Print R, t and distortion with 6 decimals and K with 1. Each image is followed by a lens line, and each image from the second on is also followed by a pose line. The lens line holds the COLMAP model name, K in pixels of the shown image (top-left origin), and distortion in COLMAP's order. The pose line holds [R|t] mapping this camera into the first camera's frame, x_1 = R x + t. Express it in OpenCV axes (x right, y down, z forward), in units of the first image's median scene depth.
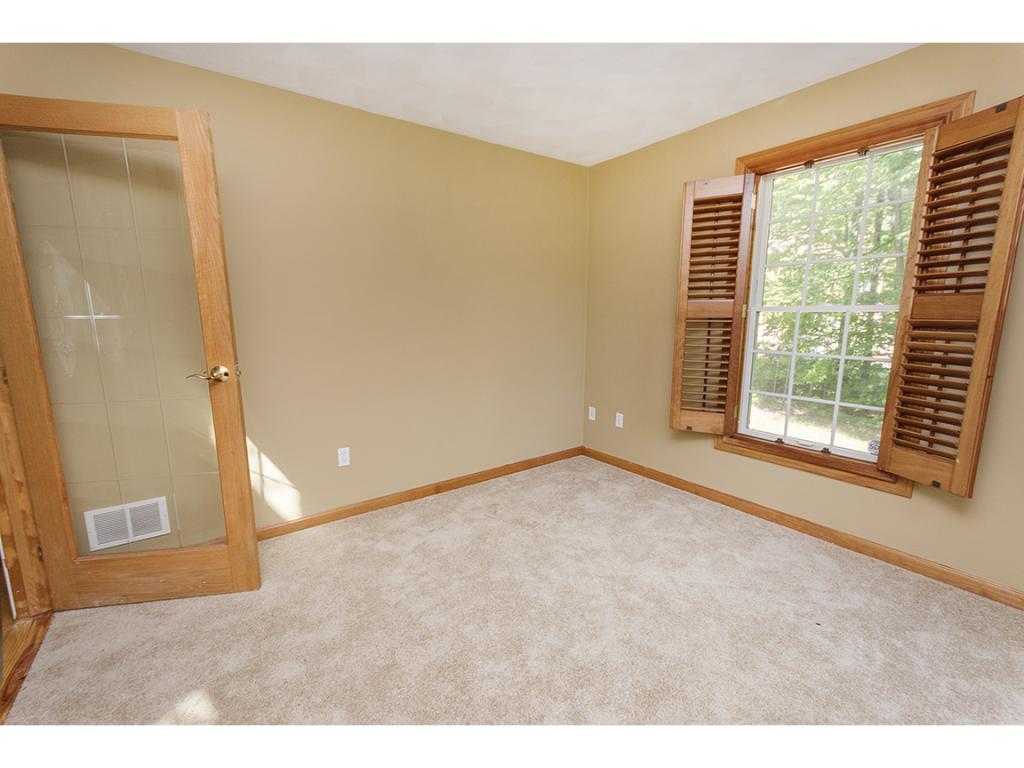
lens RADIAL K [[447.6, 0, 510.8], [0, 447.6, 388.1], [0, 0, 1]] dist [0.004783, 0.000168]
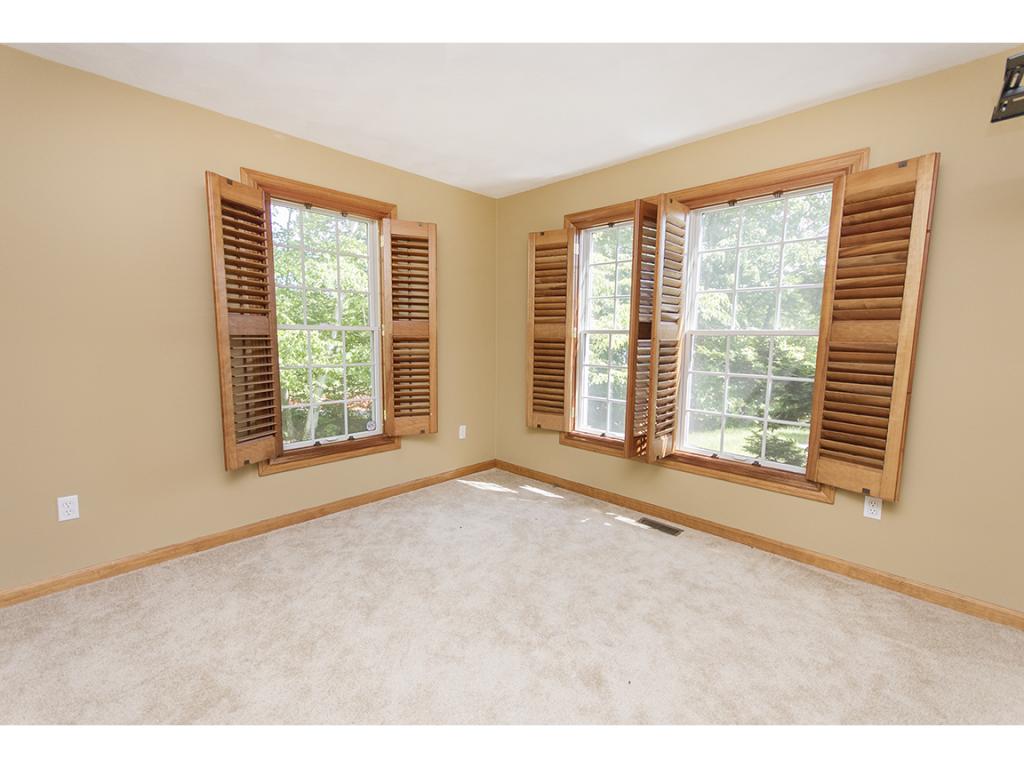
lens RADIAL K [[447.6, 0, 510.8], [0, 447.6, 388.1], [0, 0, 1]] dist [0.004783, 0.000168]
pose [[-0.178582, -0.116990, 0.976945, -0.700482], [0.152977, 0.977531, 0.145024, -0.131944], [-0.971960, 0.175348, -0.156673, 0.828692]]
